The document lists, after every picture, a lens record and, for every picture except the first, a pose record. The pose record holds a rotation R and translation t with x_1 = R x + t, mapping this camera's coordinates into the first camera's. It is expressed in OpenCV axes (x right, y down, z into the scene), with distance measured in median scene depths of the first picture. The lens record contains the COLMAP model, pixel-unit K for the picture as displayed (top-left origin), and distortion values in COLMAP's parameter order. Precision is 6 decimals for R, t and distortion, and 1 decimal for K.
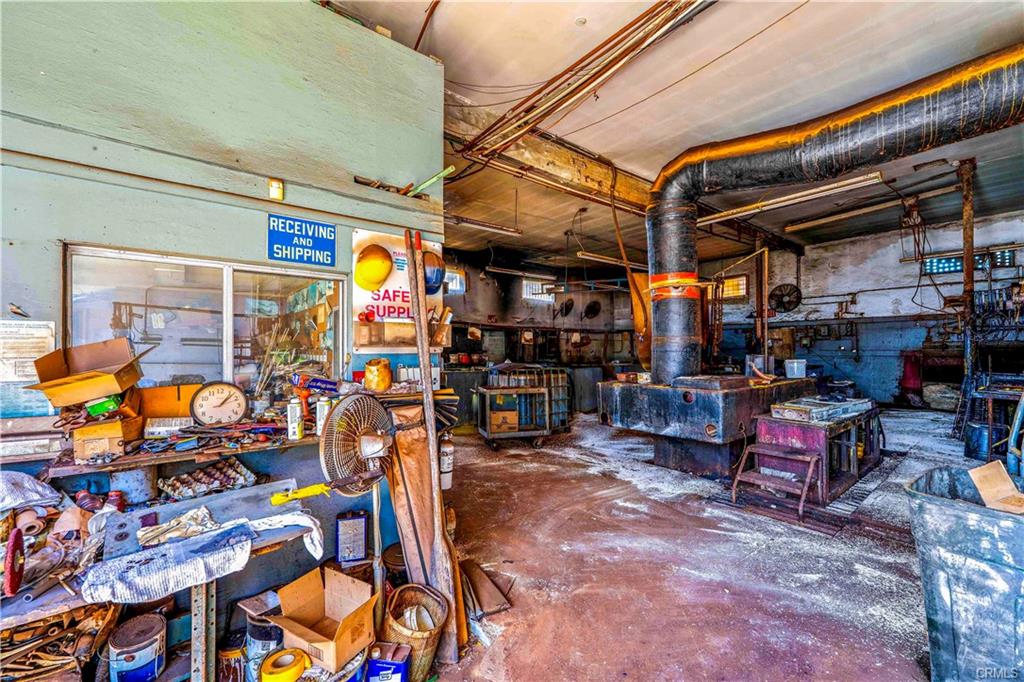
lens RADIAL K [[414.0, 0, 504.6], [0, 414.0, 344.6], [0, 0, 1]] dist [-0.000109, -0.000607]
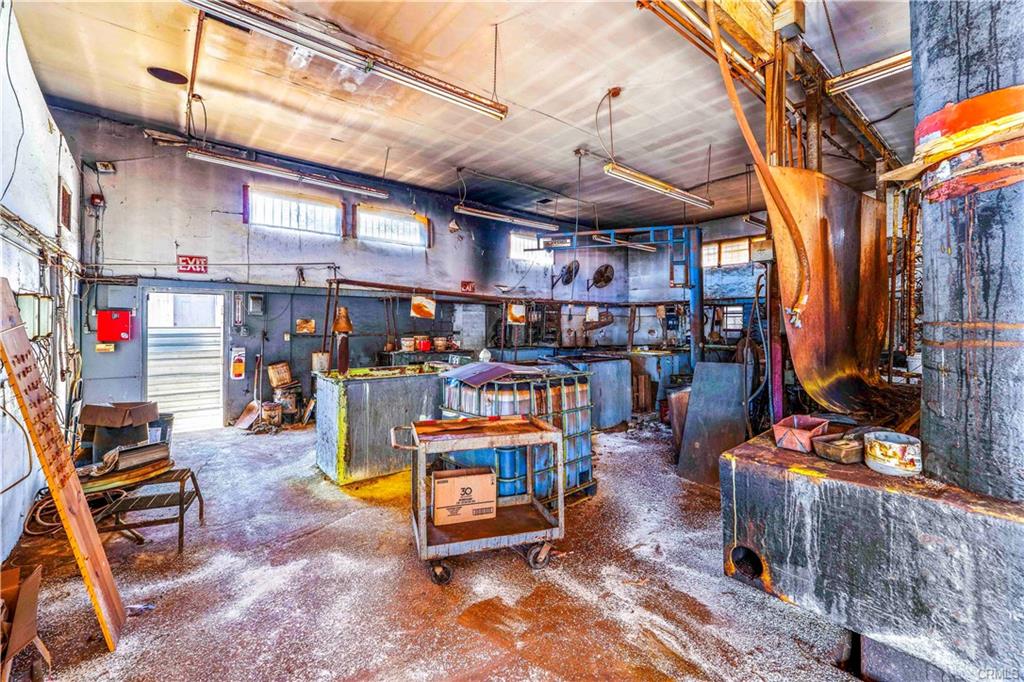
lens RADIAL K [[414.0, 0, 504.6], [0, 414.0, 344.6], [0, 0, 1]] dist [-0.000109, -0.000607]
pose [[0.999693, -0.000700, 0.024752, 0.016937], [-0.000847, 0.998048, 0.062450, -0.008036], [-0.024748, -0.062452, 0.997741, 0.298348]]
